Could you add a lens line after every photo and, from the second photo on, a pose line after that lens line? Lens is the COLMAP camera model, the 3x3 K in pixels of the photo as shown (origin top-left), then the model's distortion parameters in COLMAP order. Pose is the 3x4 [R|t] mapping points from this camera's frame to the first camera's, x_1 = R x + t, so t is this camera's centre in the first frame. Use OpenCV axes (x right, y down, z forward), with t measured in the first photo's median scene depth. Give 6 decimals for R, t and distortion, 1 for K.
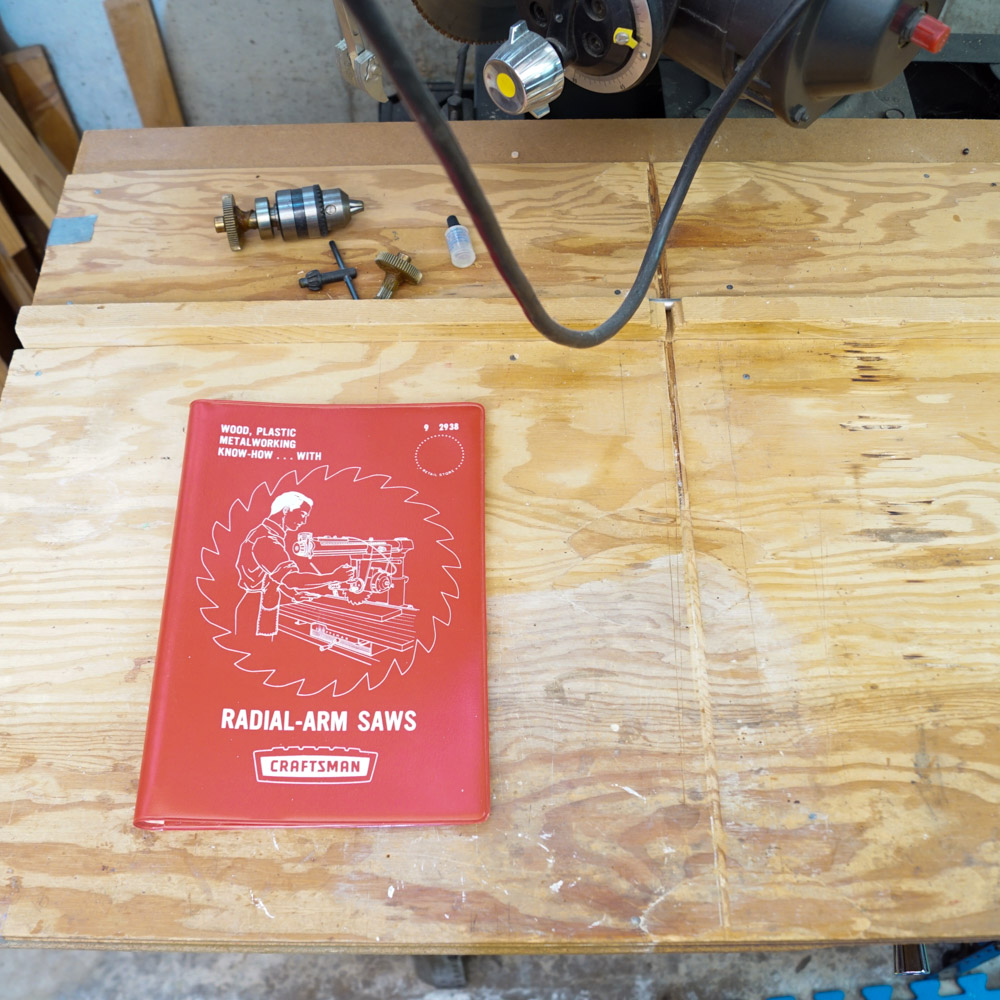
lens RADIAL K [[1146.5, 0, 496.7], [0, 1146.5, 518.1], [0, 0, 1]] dist [-0.082654, -0.012601]
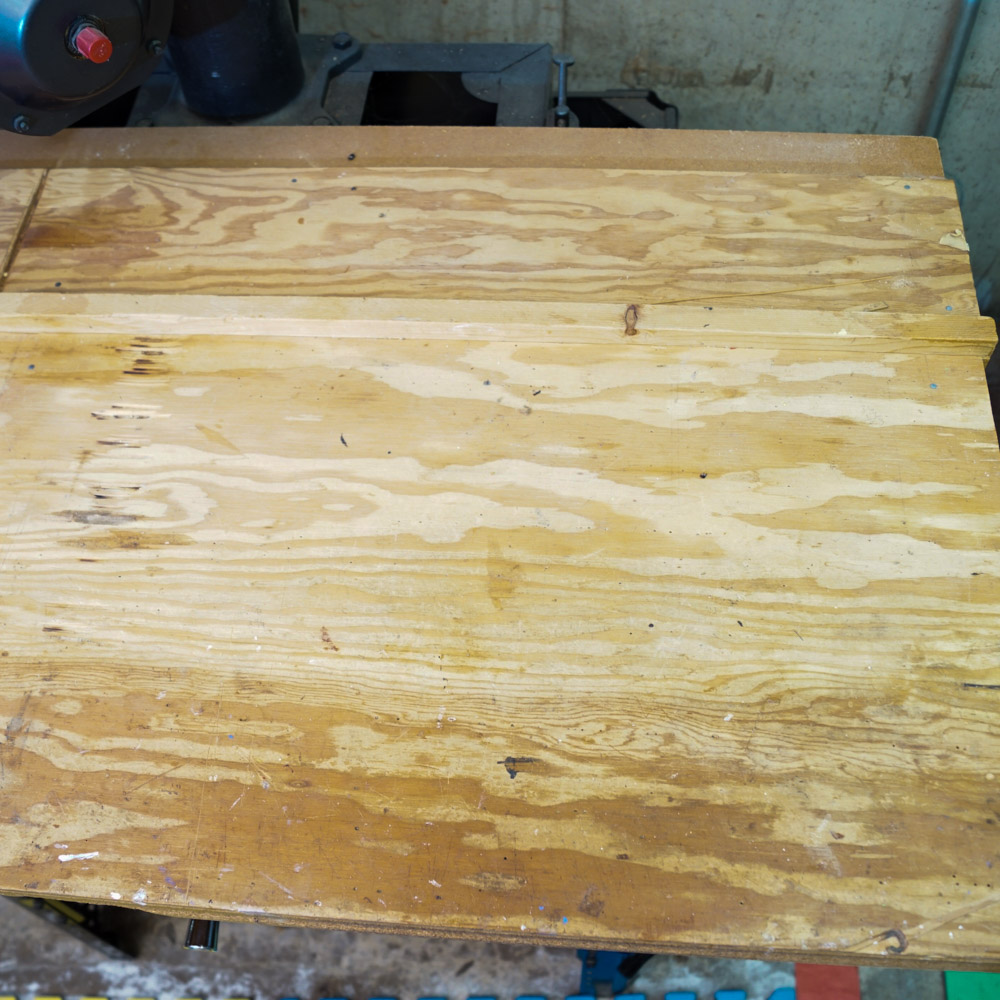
lens RADIAL K [[1146.5, 0, 496.7], [0, 1146.5, 518.1], [0, 0, 1]] dist [-0.082654, -0.012601]
pose [[0.996462, 0.046402, -0.070080, 0.689236], [-0.047261, 0.998826, -0.010645, 0.008021], [0.069504, 0.013919, 0.997485, -0.024339]]
